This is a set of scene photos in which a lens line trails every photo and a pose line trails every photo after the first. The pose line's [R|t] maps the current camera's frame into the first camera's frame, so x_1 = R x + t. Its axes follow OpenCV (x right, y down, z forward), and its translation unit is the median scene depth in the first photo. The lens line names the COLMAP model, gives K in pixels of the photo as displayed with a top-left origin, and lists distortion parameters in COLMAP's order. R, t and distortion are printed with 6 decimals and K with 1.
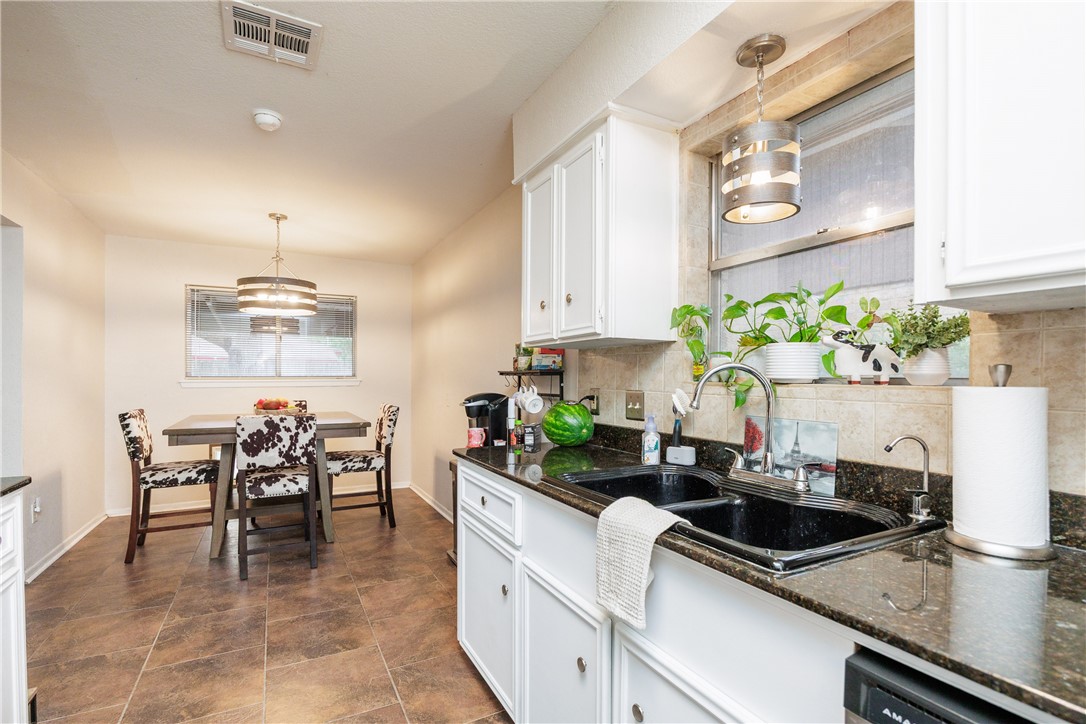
lens RADIAL K [[512.0, 0, 553.3], [0, 512.0, 382.4], [0, 0, 1]] dist [-0.013218, 0.002410]
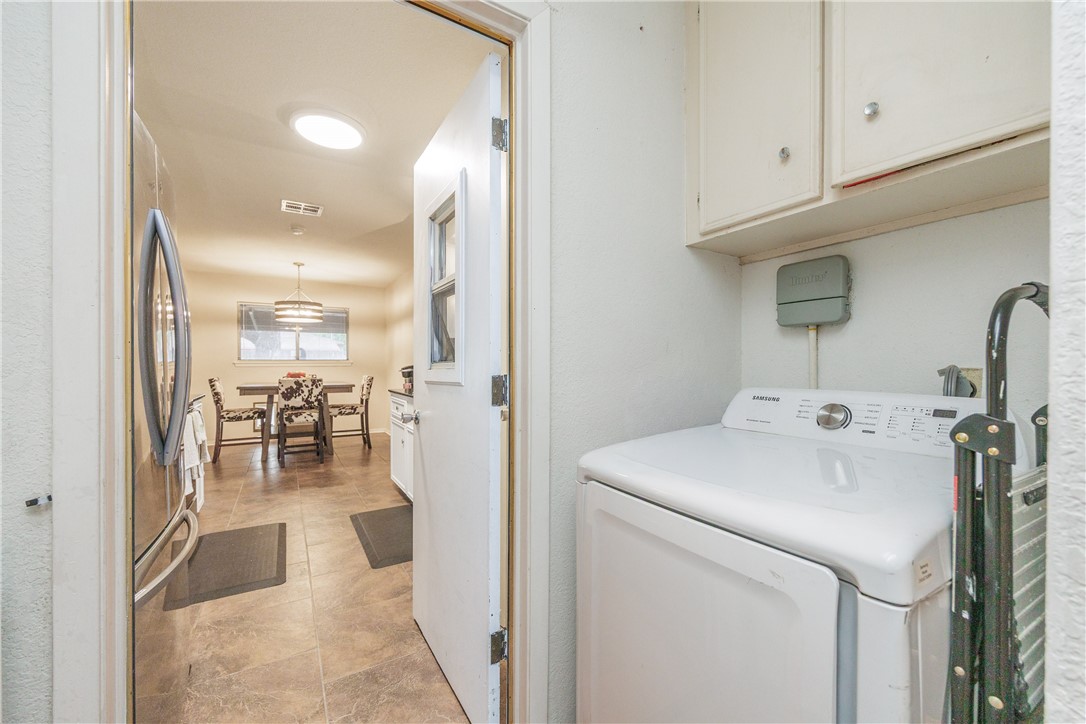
lens RADIAL K [[441.7, 0, 550.4], [0, 441.7, 370.3], [0, 0, 1]] dist [0.004946, 0.000311]
pose [[0.999150, -0.004420, 0.040997, 0.269187], [0.004328, 0.999988, 0.002334, 0.031556], [-0.041006, -0.002154, 0.999157, -0.581482]]
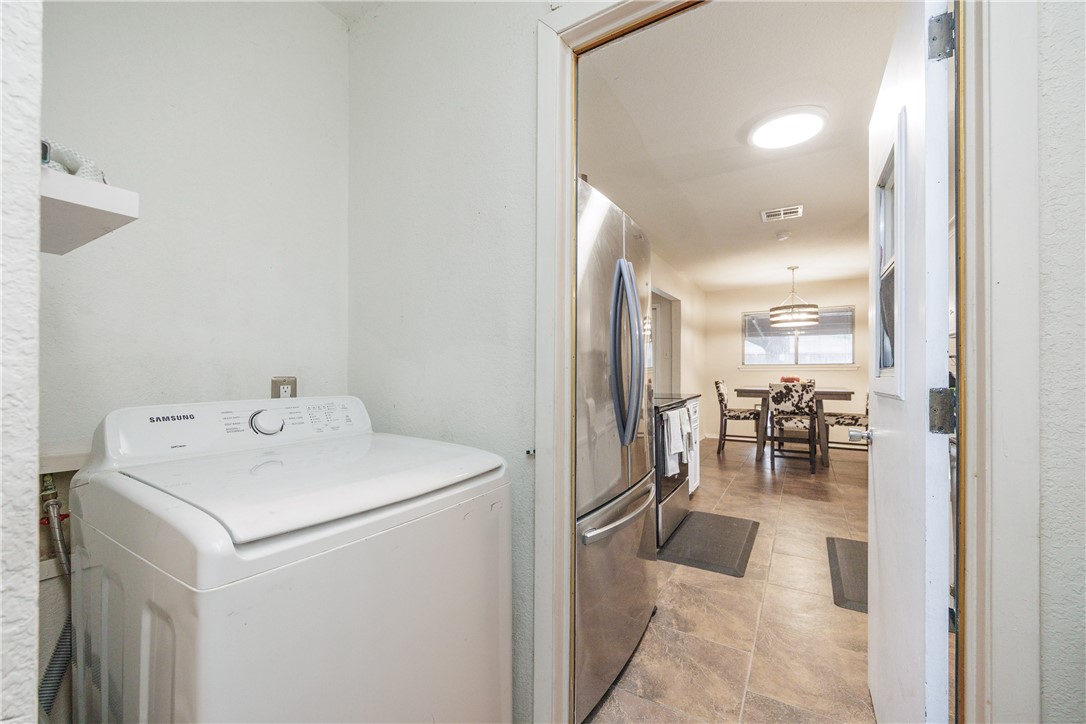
lens RADIAL K [[441.7, 0, 533.2], [0, 441.7, 366.0], [0, 0, 1]] dist [0.004946, 0.000311]
pose [[0.496981, -0.009637, -0.867708, 0.343608], [-0.006506, 0.999869, -0.014831, 0.029068], [0.867737, 0.013016, 0.496853, -0.538385]]
